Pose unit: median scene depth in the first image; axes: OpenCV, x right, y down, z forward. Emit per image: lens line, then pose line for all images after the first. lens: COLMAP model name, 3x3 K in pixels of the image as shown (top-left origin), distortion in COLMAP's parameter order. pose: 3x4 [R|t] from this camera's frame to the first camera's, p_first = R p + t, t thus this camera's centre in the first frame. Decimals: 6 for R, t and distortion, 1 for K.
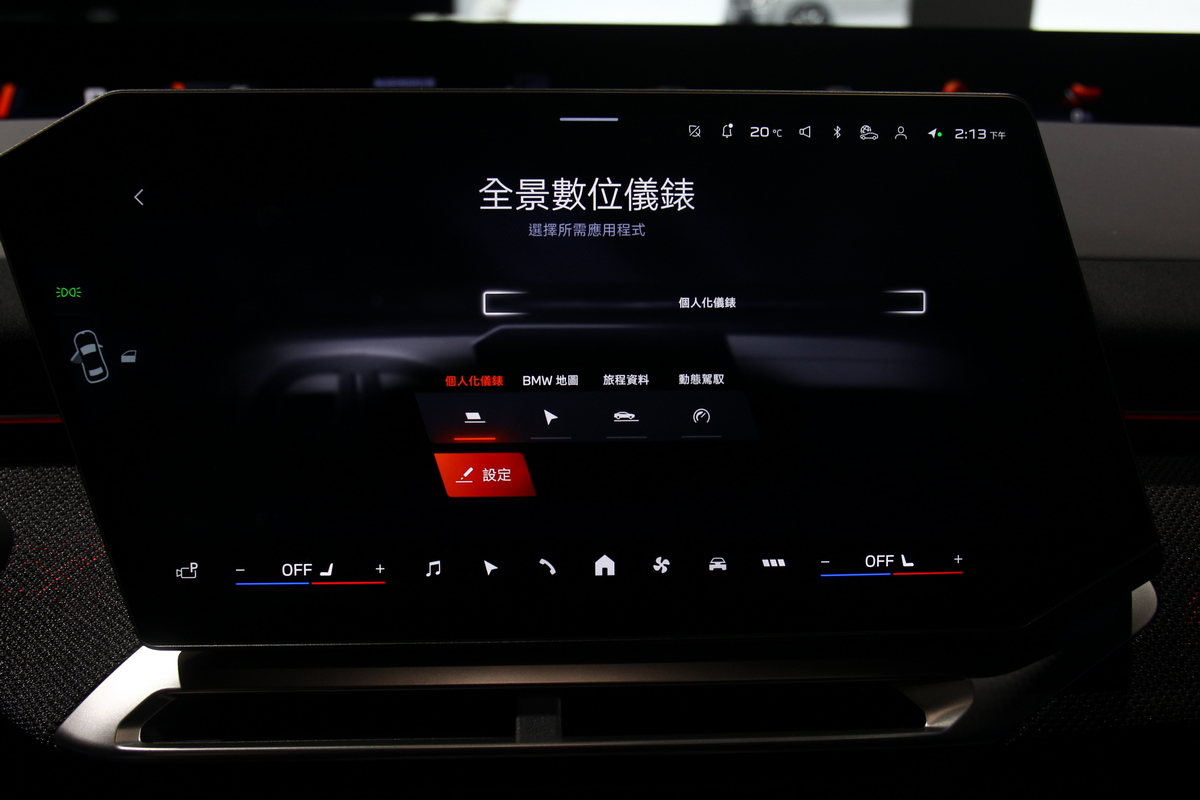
lens RADIAL K [[1538.1, 0, 644.1], [0, 1538.1, 410.7], [0, 0, 1]] dist [-0.046021, 0.000000]
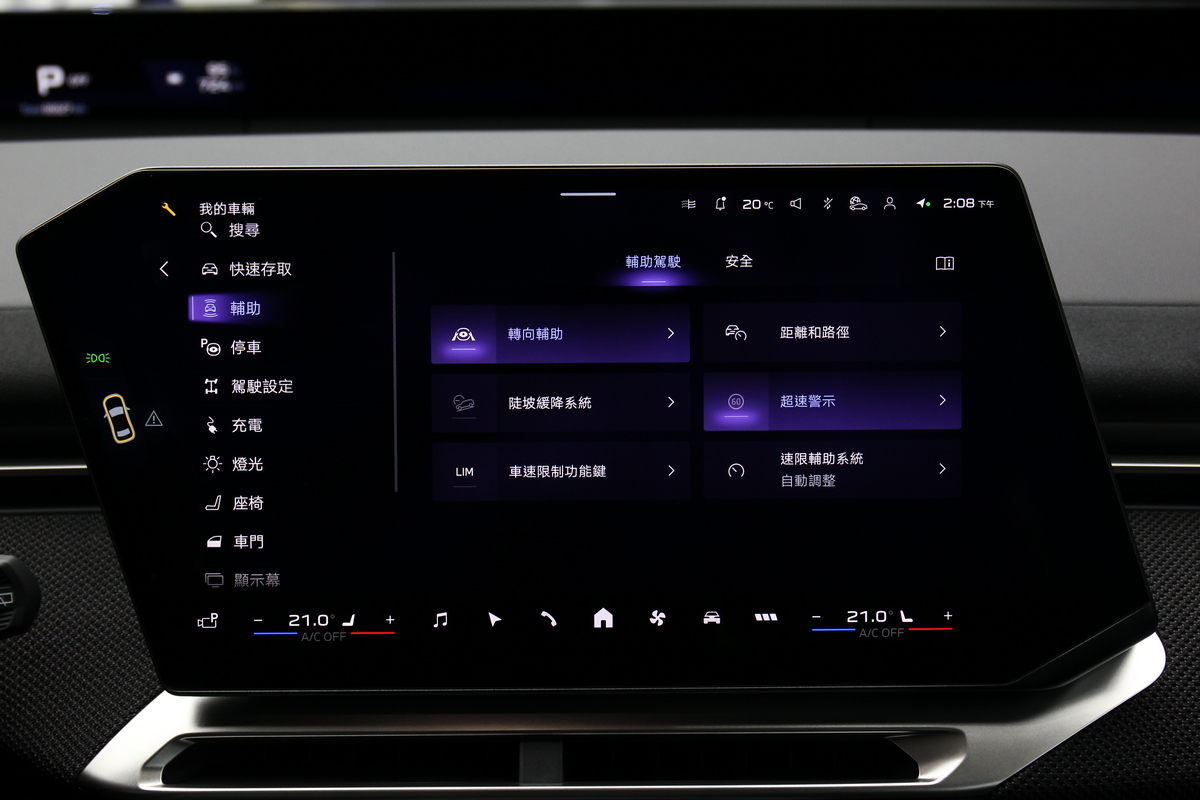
lens RADIAL K [[1881.9, 0, 538.8], [0, 1881.9, 448.3], [0, 0, 1]] dist [0.053714, 0.000000]
pose [[0.997347, 0.001710, -0.072768, 0.023952], [-0.000907, 0.999938, 0.011054, -0.029294], [0.072783, -0.010958, 0.997288, -0.282518]]
